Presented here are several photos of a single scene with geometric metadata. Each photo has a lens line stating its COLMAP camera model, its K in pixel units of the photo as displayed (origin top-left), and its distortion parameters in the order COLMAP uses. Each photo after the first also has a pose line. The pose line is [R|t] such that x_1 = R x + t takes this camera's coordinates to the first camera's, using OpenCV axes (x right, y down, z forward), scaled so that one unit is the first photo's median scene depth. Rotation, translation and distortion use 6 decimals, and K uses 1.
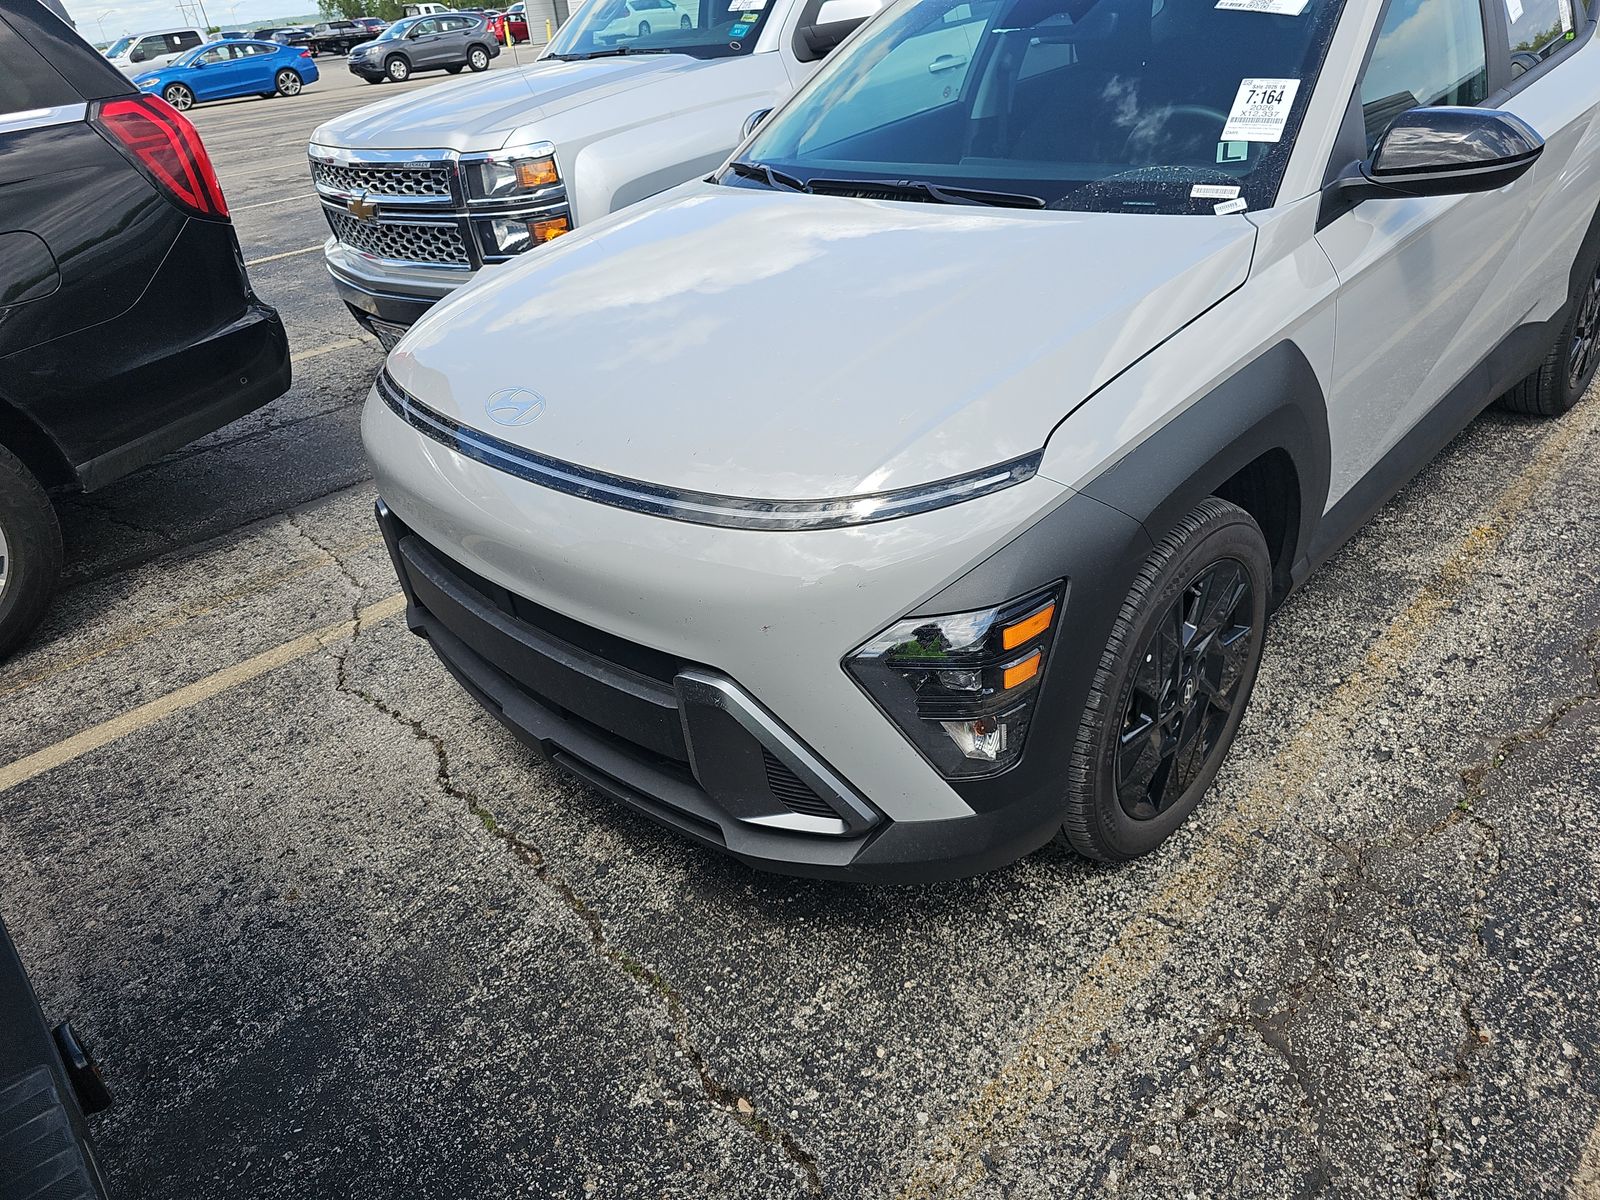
lens RADIAL K [[1055.5, 0, 800.0], [0, 1055.5, 600.0], [0, 0, 1]] dist [0.035068, -0.031789]
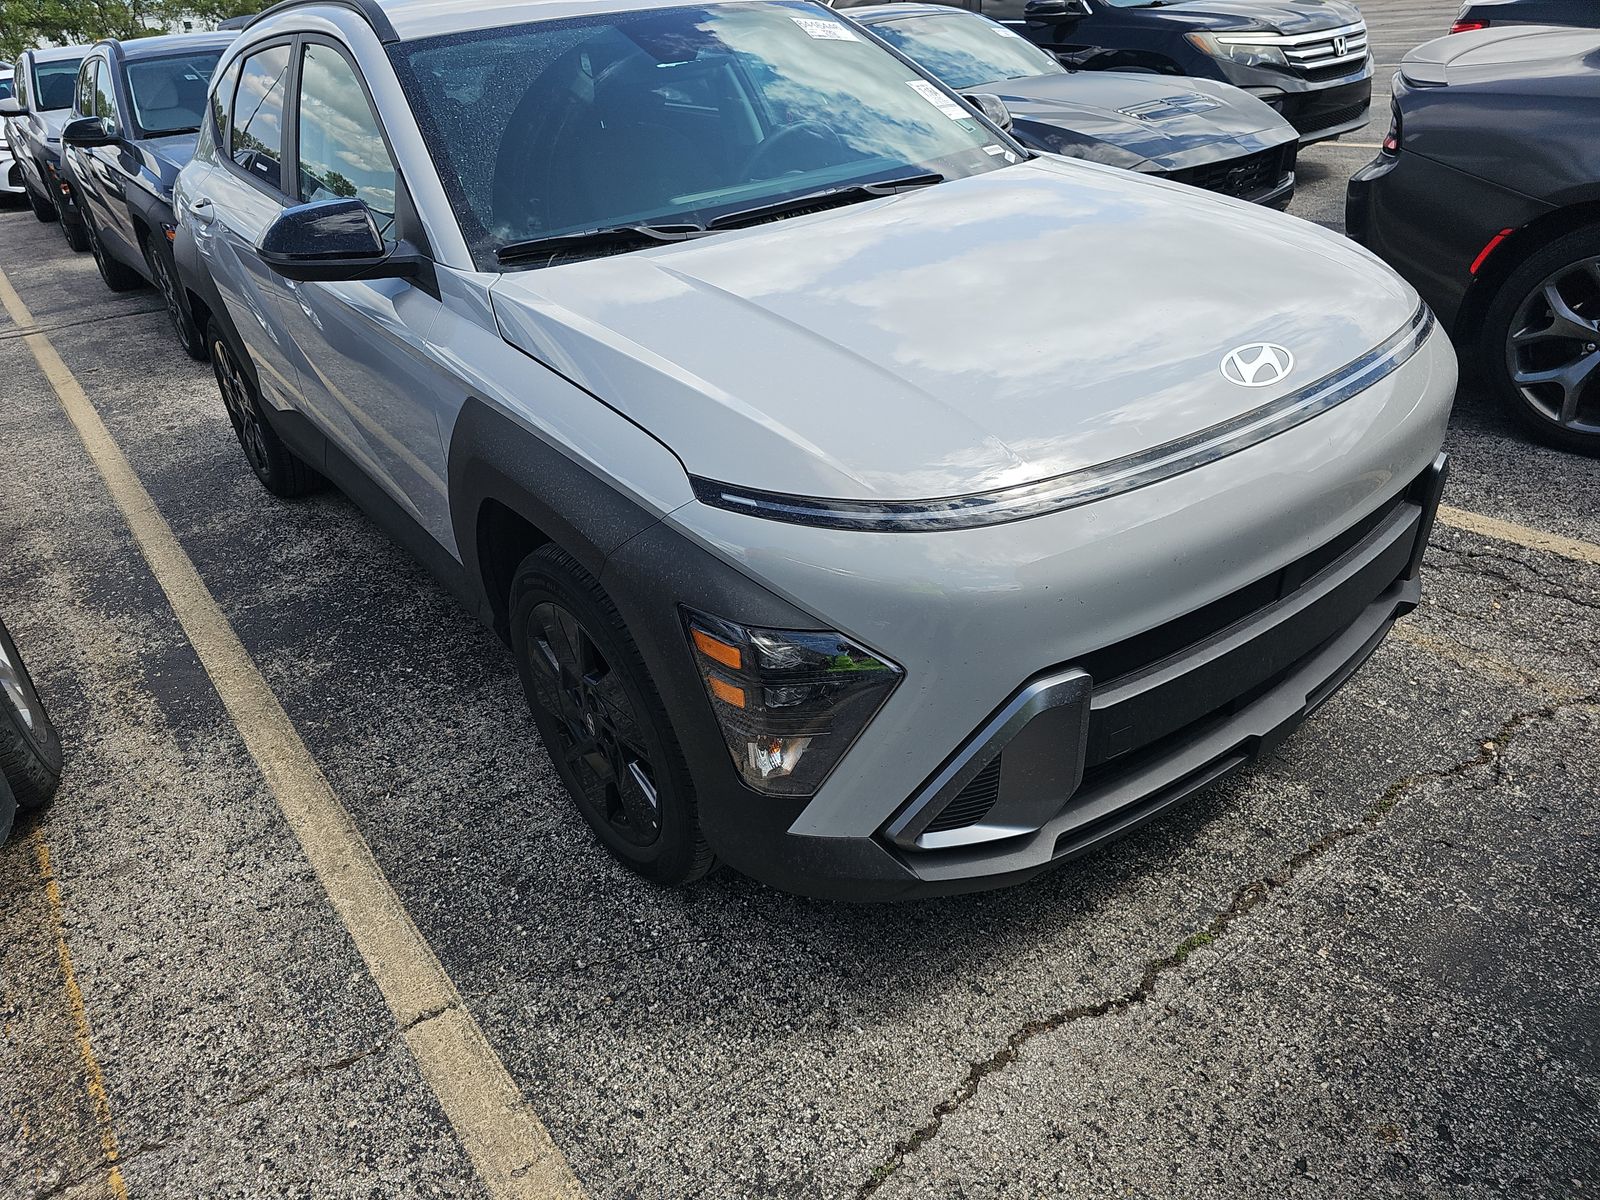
lens RADIAL K [[1056.6, 0, 768.2], [0, 1056.6, 596.5], [0, 0, 1]] dist [0.042852, -0.034389]
pose [[0.141228, -0.411156, 0.900558, -1.050343], [0.555612, 0.785817, 0.271637, -0.439167], [-0.819359, 0.461998, 0.339423, 0.942398]]
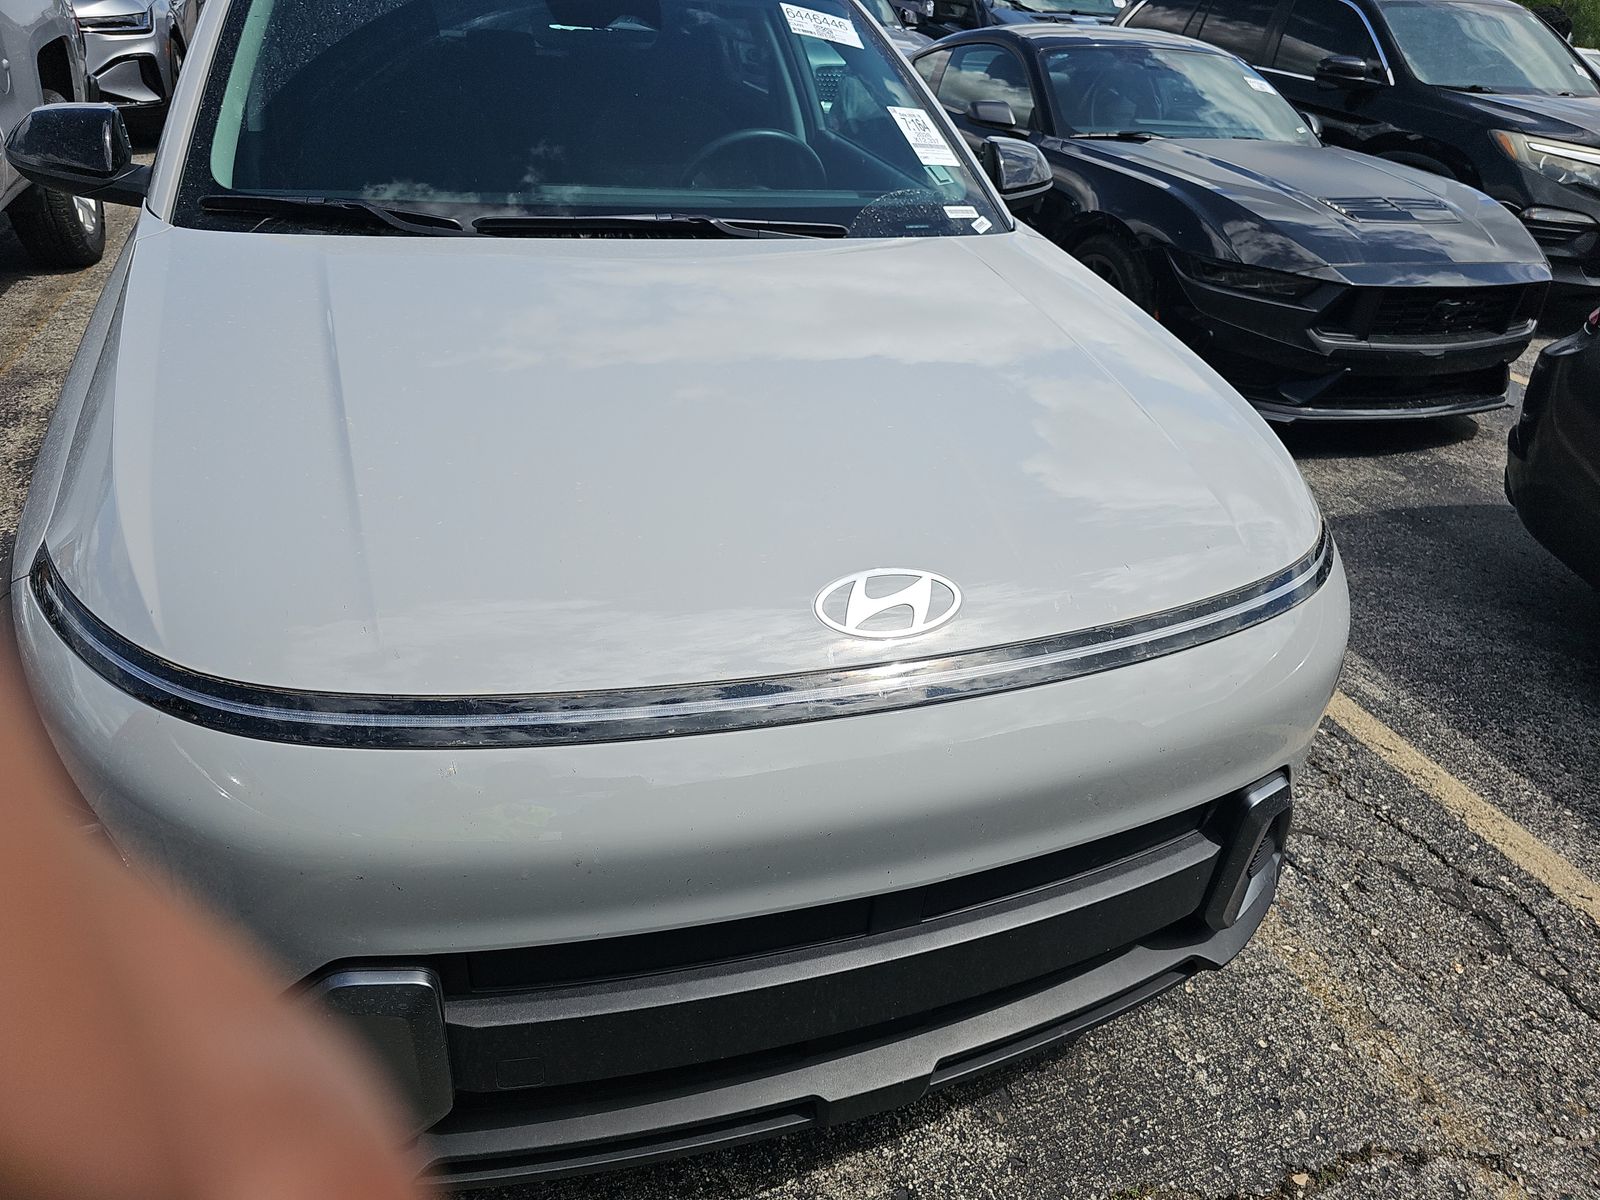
lens RADIAL K [[1055.5, 0, 800.0], [0, 1055.5, 600.0], [0, 0, 1]] dist [0.035068, -0.031789]
pose [[0.409556, -0.346911, 0.843752, -0.684935], [0.359015, 0.911538, 0.200516, -0.283206], [-0.838673, 0.220797, 0.497872, 0.613116]]
